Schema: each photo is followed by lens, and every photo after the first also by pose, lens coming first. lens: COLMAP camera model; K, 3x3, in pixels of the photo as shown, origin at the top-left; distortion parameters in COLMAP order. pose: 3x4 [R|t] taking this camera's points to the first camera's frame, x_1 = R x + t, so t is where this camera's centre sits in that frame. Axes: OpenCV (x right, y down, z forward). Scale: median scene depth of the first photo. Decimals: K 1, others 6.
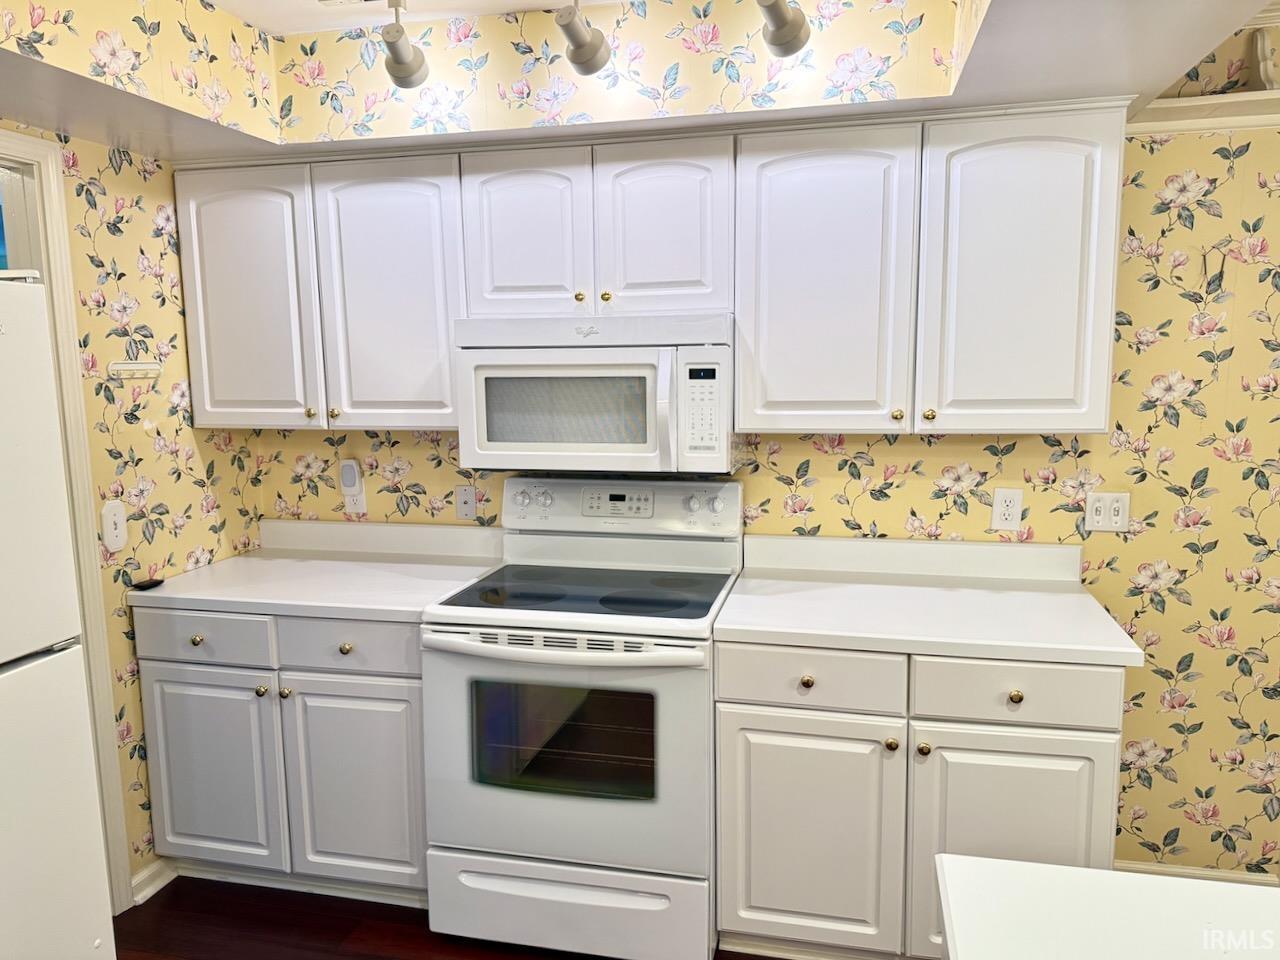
lens RADIAL K [[890.1, 0, 640.0], [0, 890.1, 480.0], [0, 0, 1]] dist [0.093391, -0.138863]
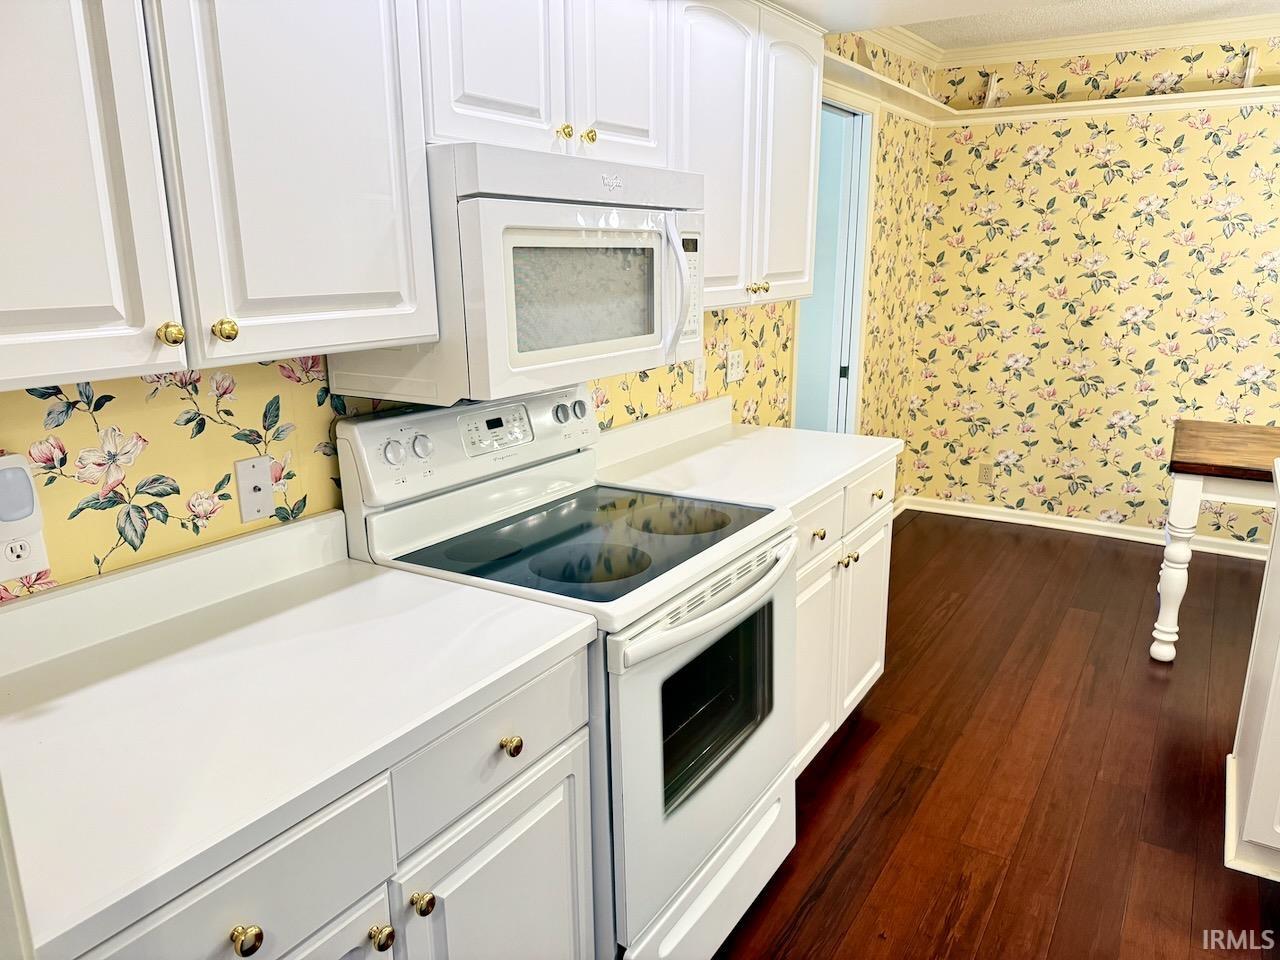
lens RADIAL K [[885.8, 0, 647.8], [0, 885.8, 483.9], [0, 0, 1]] dist [0.008238, 0.000196]
pose [[0.339457, -0.225052, 0.913302, -0.713472], [0.134373, 0.972600, 0.189720, -0.057108], [-0.930974, 0.058322, 0.360397, 0.677286]]
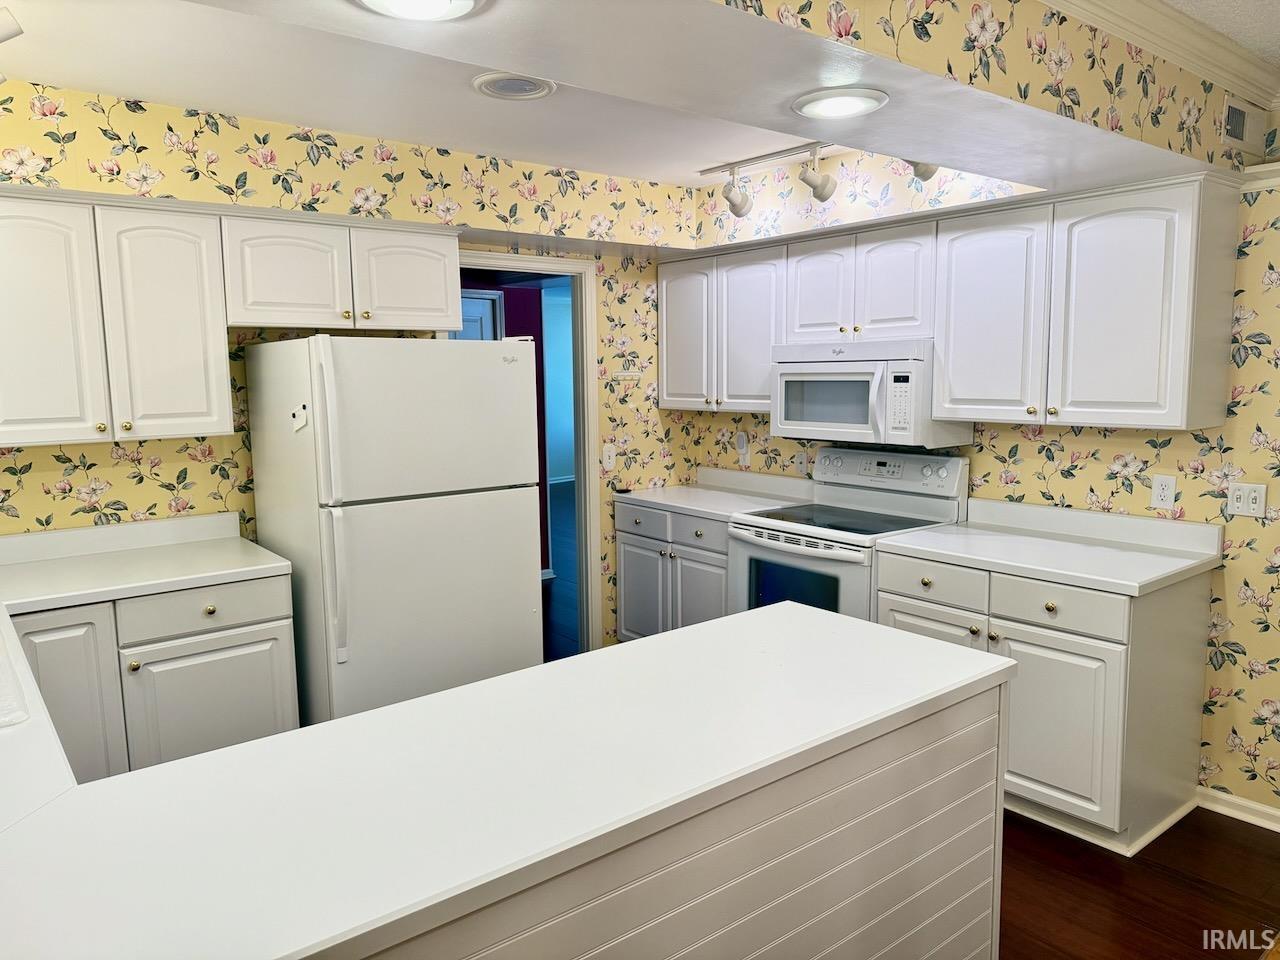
lens RADIAL K [[927.0, 0, 670.7], [0, 927.0, 483.5], [0, 0, 1]] dist [-0.006960, -0.008284]
pose [[0.790599, 0.076812, -0.607498, 0.665148], [-0.079652, 0.996572, 0.022348, 0.048428], [0.607132, 0.030720, 0.794007, -0.437966]]
